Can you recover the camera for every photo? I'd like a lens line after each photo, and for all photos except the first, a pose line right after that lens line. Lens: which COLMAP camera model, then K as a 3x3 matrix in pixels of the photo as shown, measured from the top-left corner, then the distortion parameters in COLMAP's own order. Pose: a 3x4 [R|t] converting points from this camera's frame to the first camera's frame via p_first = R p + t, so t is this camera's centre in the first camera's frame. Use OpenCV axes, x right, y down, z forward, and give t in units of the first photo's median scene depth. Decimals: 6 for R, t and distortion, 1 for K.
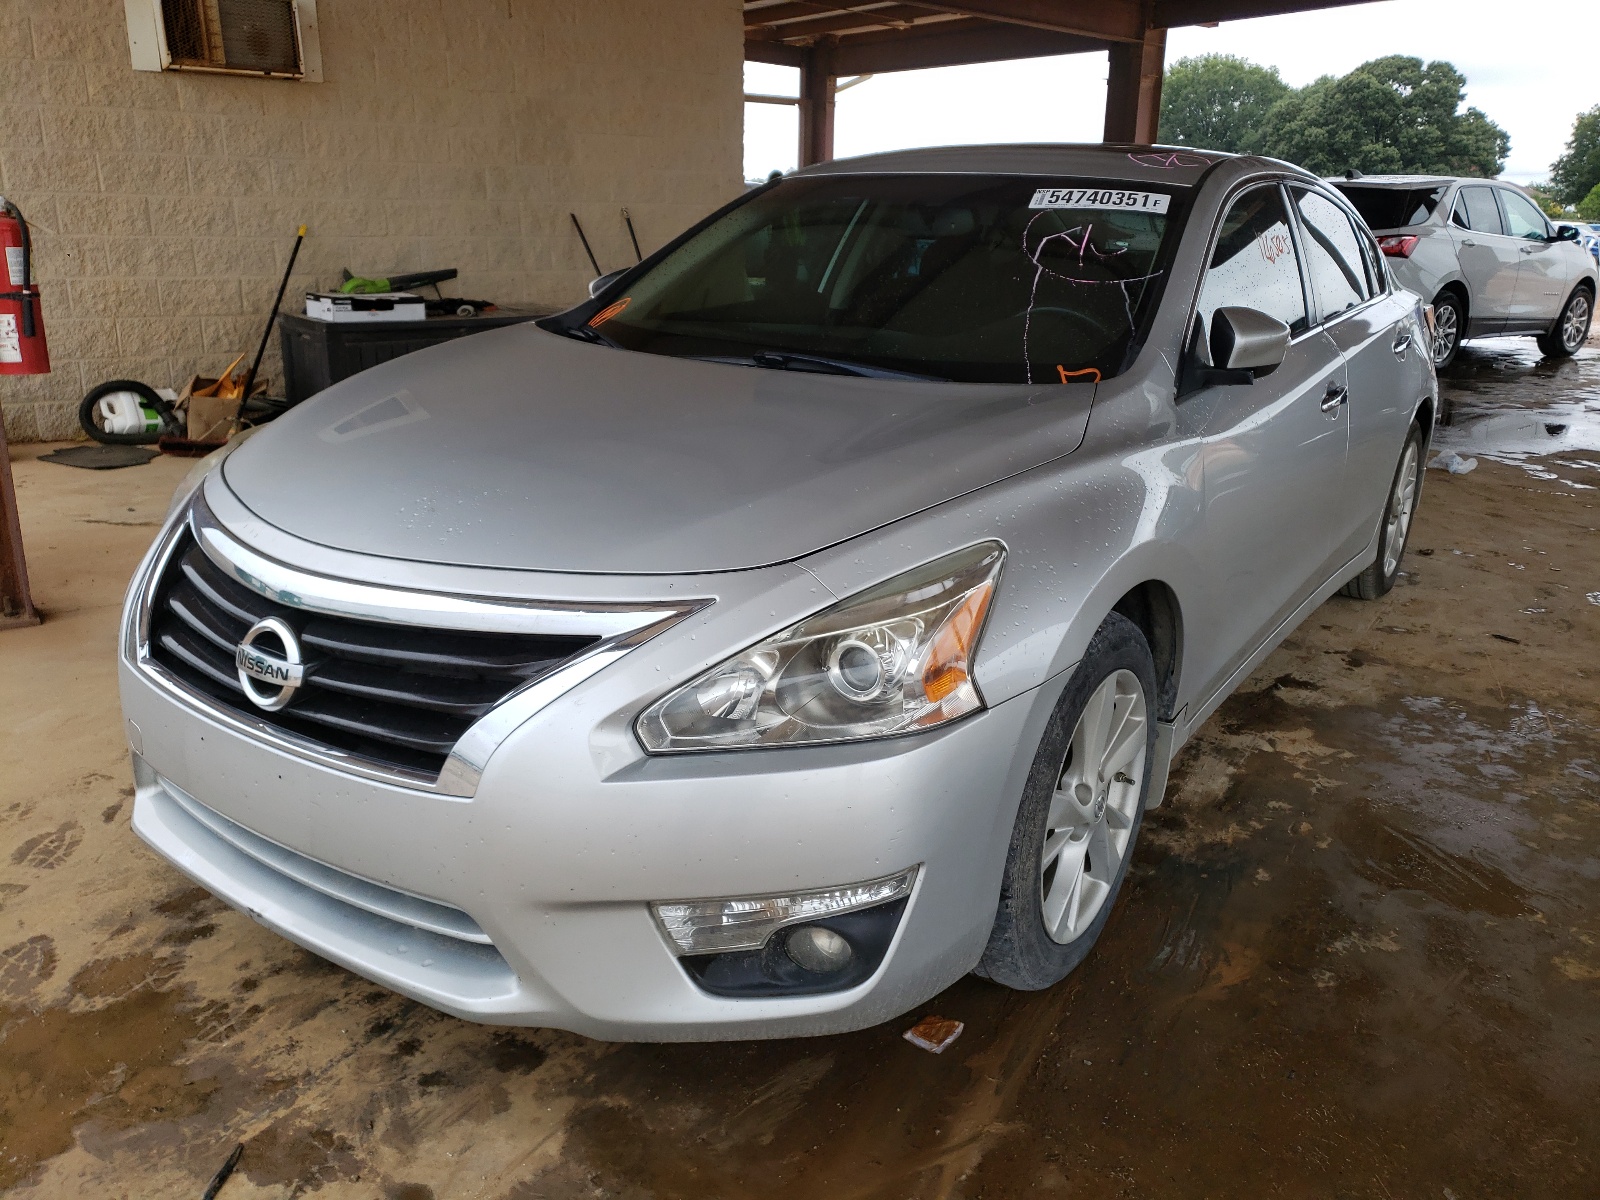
lens RADIAL K [[1204.5, 0, 806.7], [0, 1204.5, 608.9], [0, 0, 1]] dist [0.010936, 0.005304]
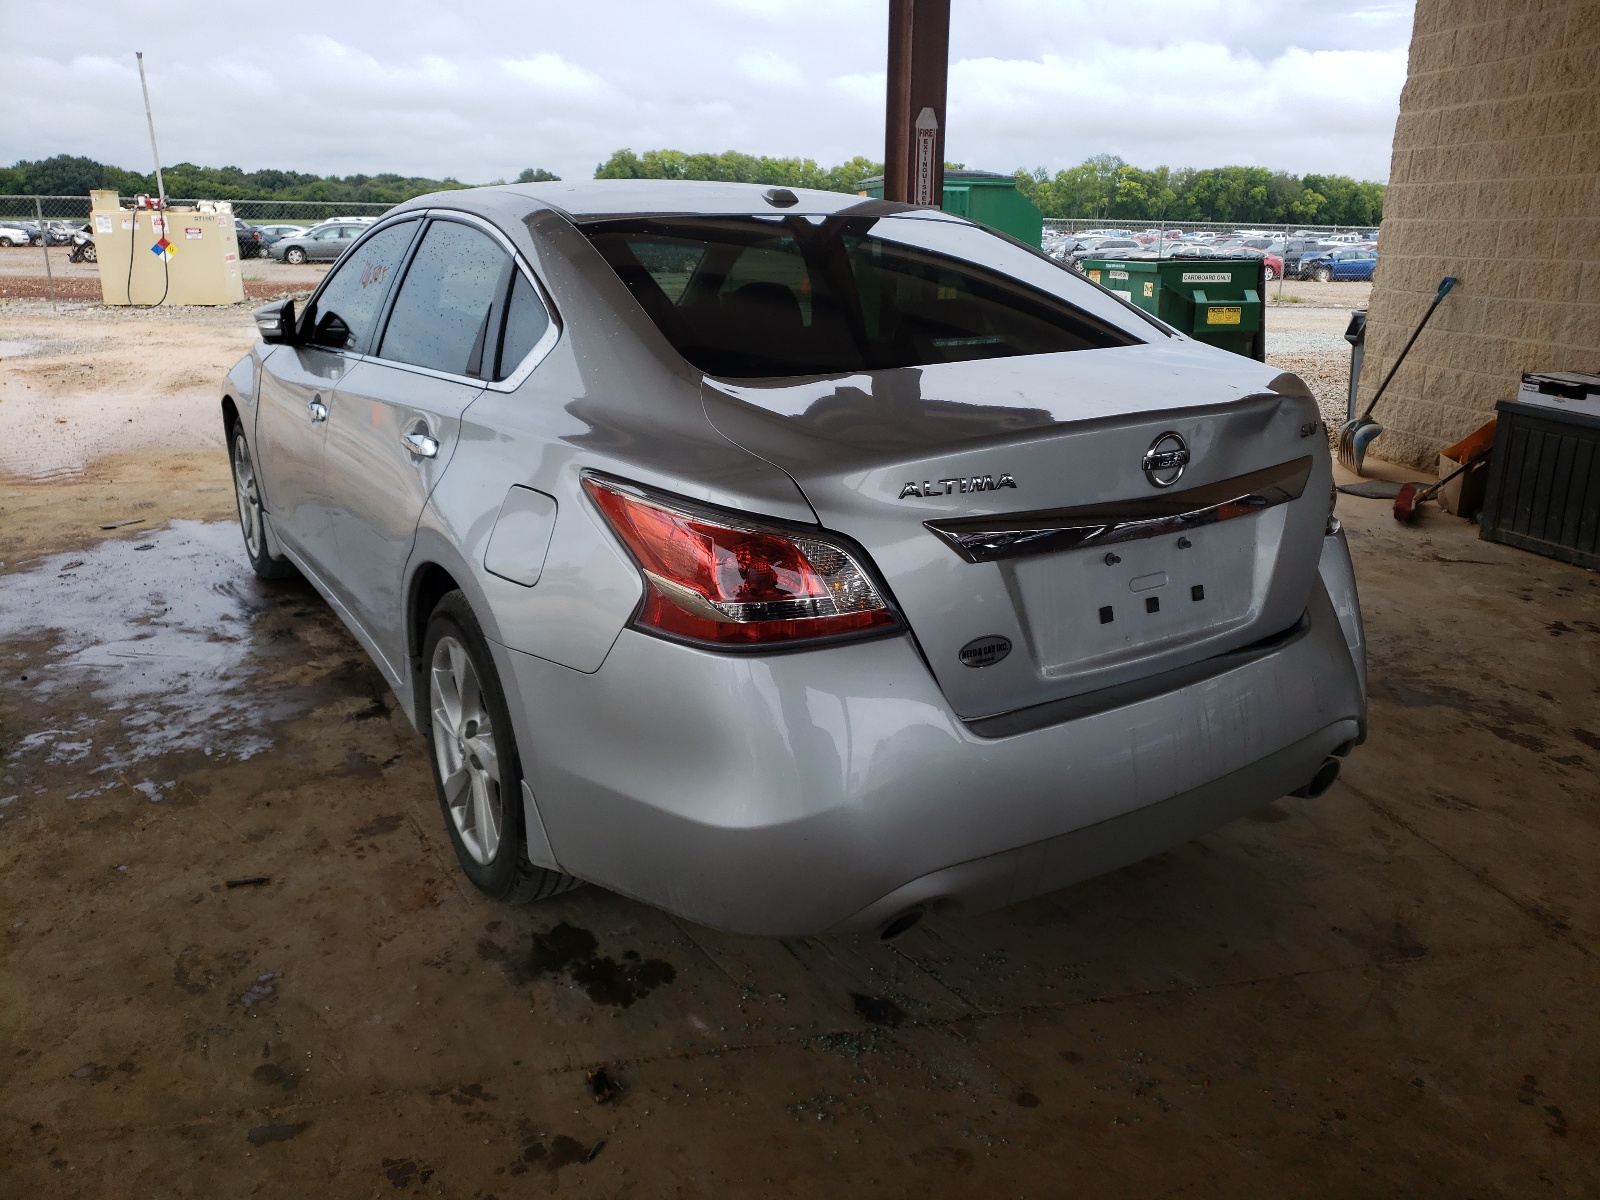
lens RADIAL K [[1204.5, 0, 806.9], [0, 1204.5, 593.0], [0, 0, 1]] dist [0.010936, 0.005304]
pose [[-0.382580, 0.244467, -0.890993, 1.230574], [-0.320178, 0.869522, 0.376056, -0.558940], [0.866671, 0.429148, -0.254389, 1.660820]]
